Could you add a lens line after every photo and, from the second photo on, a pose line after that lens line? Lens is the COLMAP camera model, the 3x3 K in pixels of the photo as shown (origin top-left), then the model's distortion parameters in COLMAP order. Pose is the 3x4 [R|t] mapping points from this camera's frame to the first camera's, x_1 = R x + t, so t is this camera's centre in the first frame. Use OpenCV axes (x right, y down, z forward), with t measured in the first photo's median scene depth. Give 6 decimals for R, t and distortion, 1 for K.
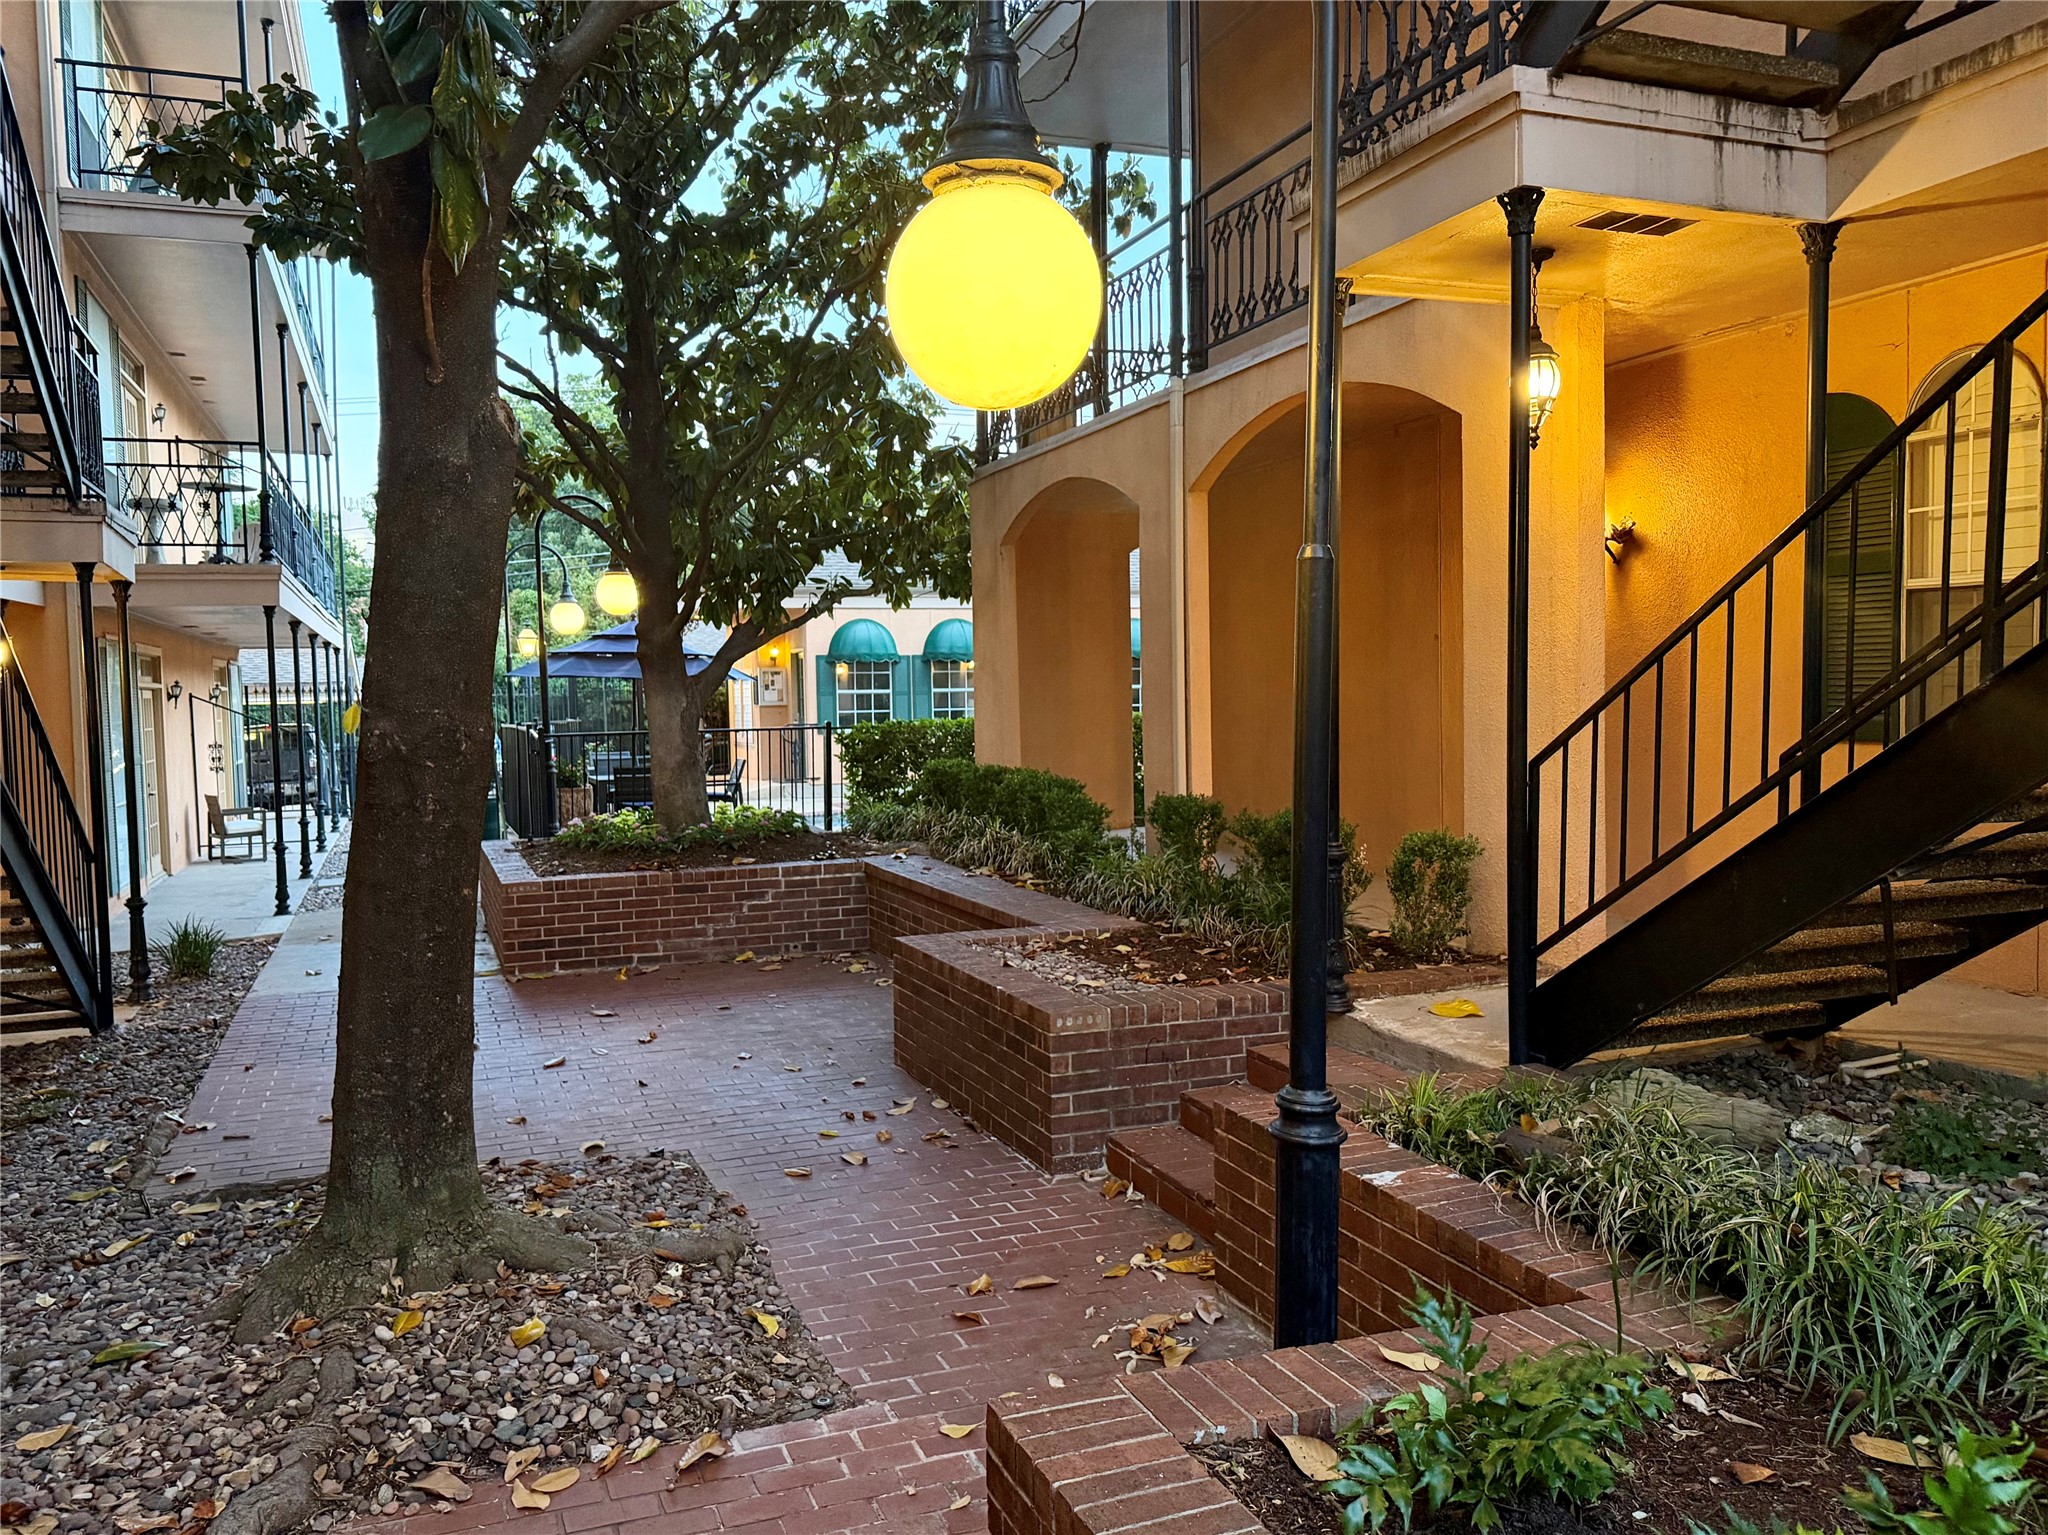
lens RADIAL K [[1531.6, 0, 1021.1], [0, 1531.6, 782.9], [0, 0, 1]] dist [-0.012197, -0.012963]
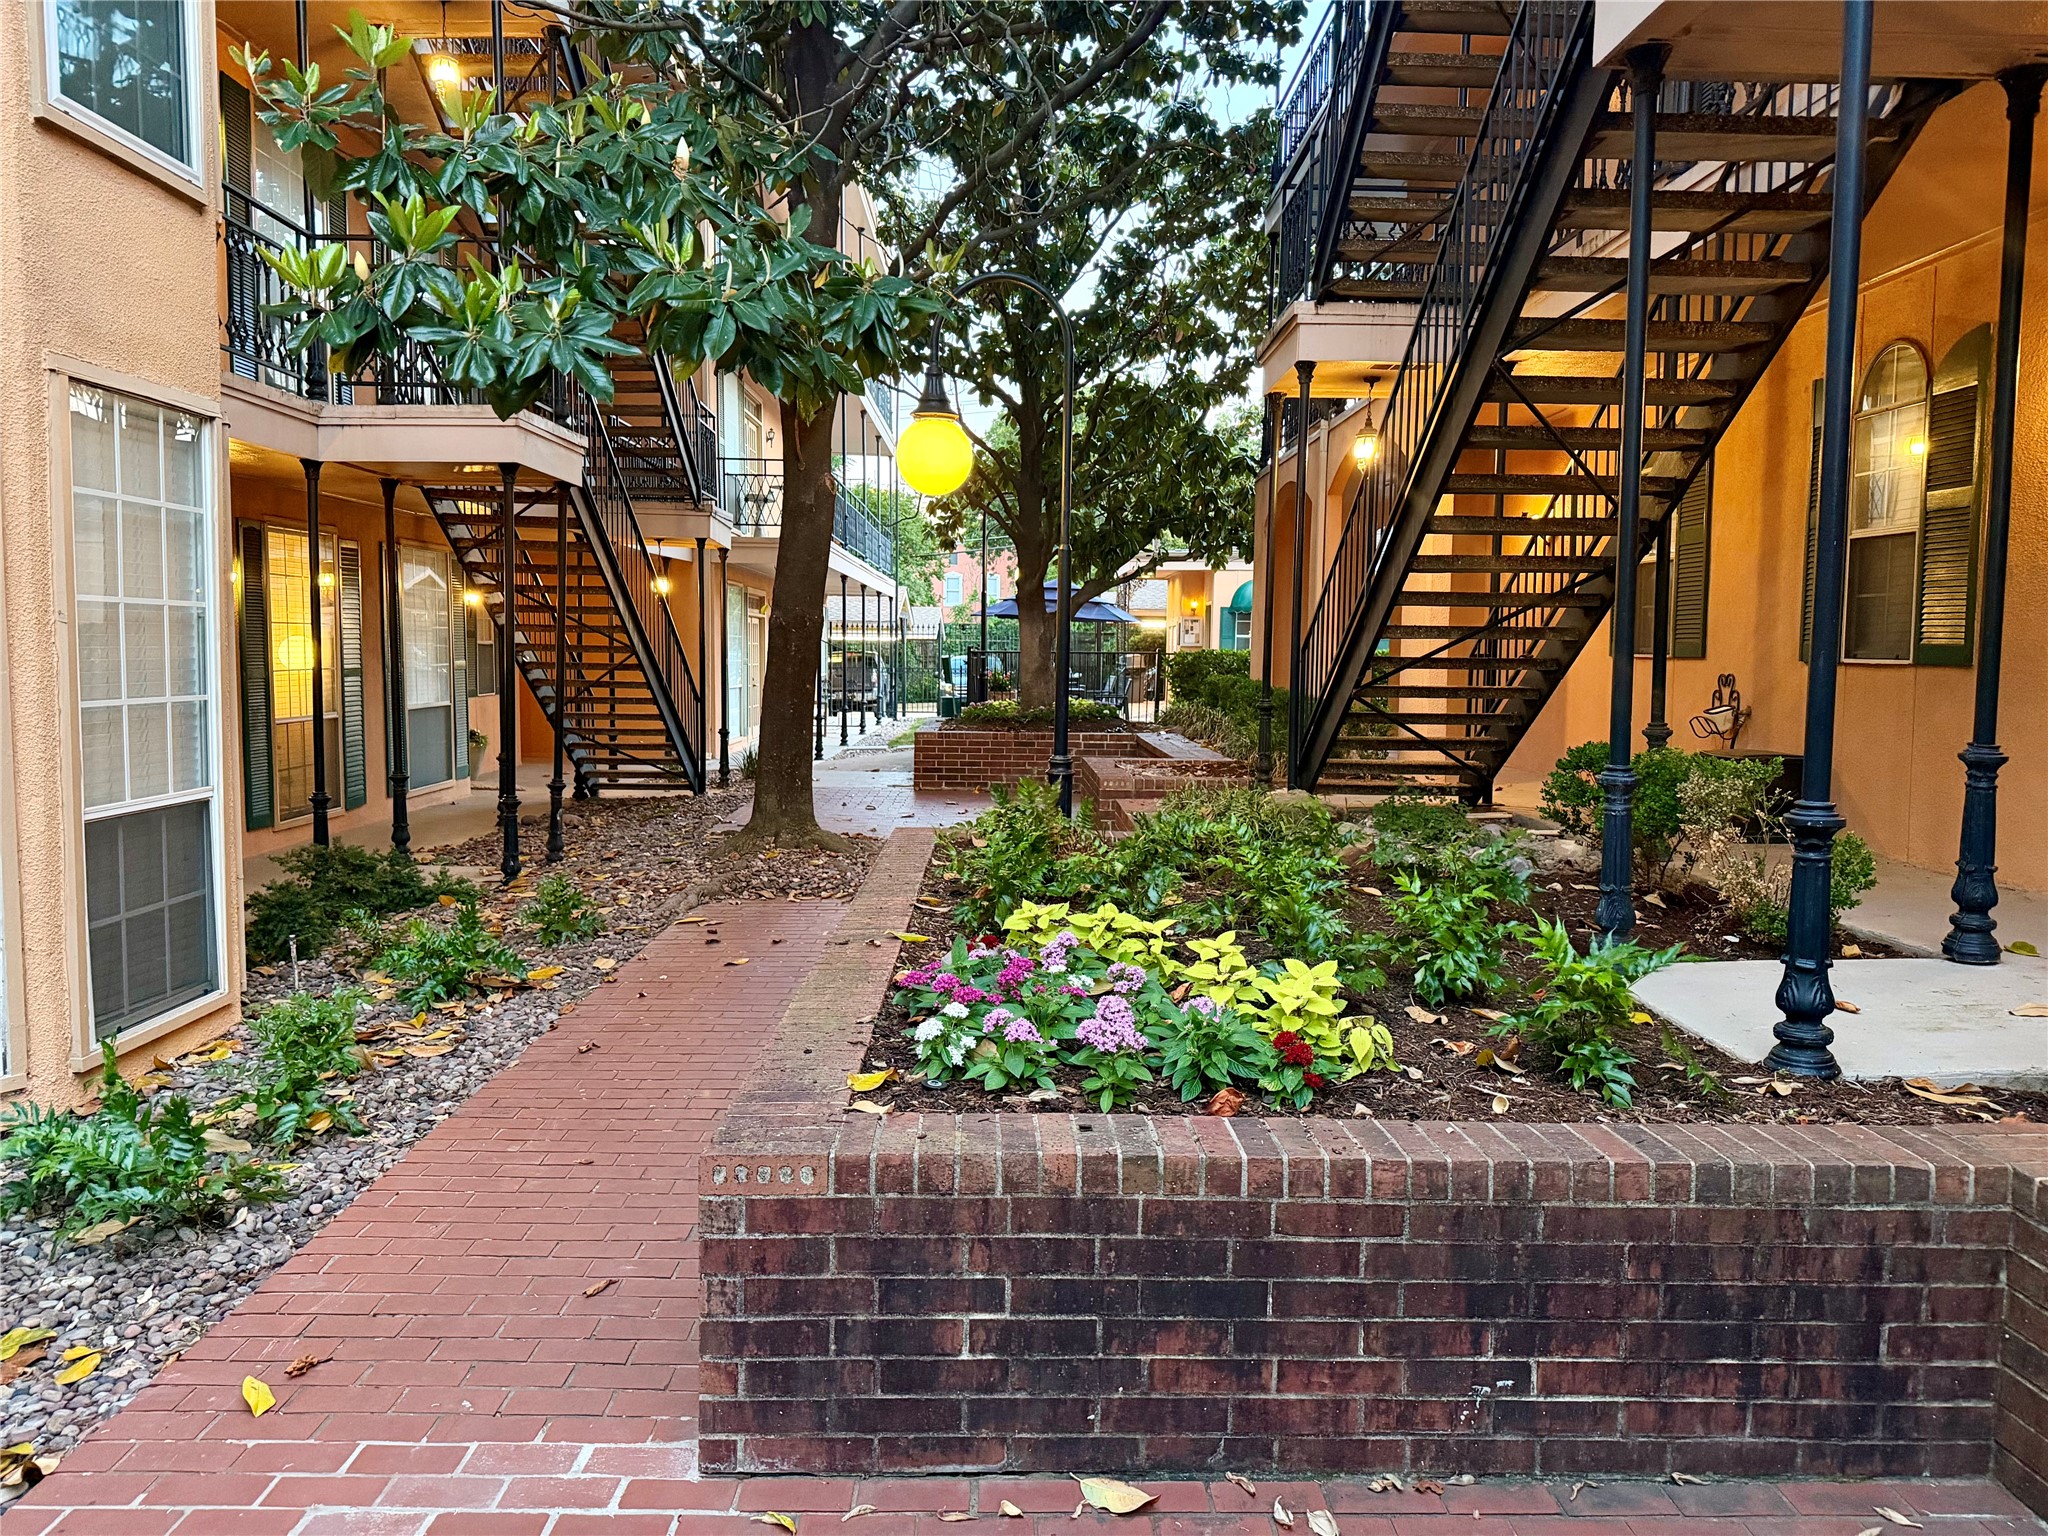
lens RADIAL K [[1531.6, 0, 1027.3], [0, 1531.6, 763.5], [0, 0, 1]] dist [-0.012197, -0.012963]
pose [[0.929186, 0.058503, -0.364954, 0.341018], [-0.054169, 0.998287, 0.022113, 0.049893], [0.365622, -0.000777, 0.930763, -0.448781]]
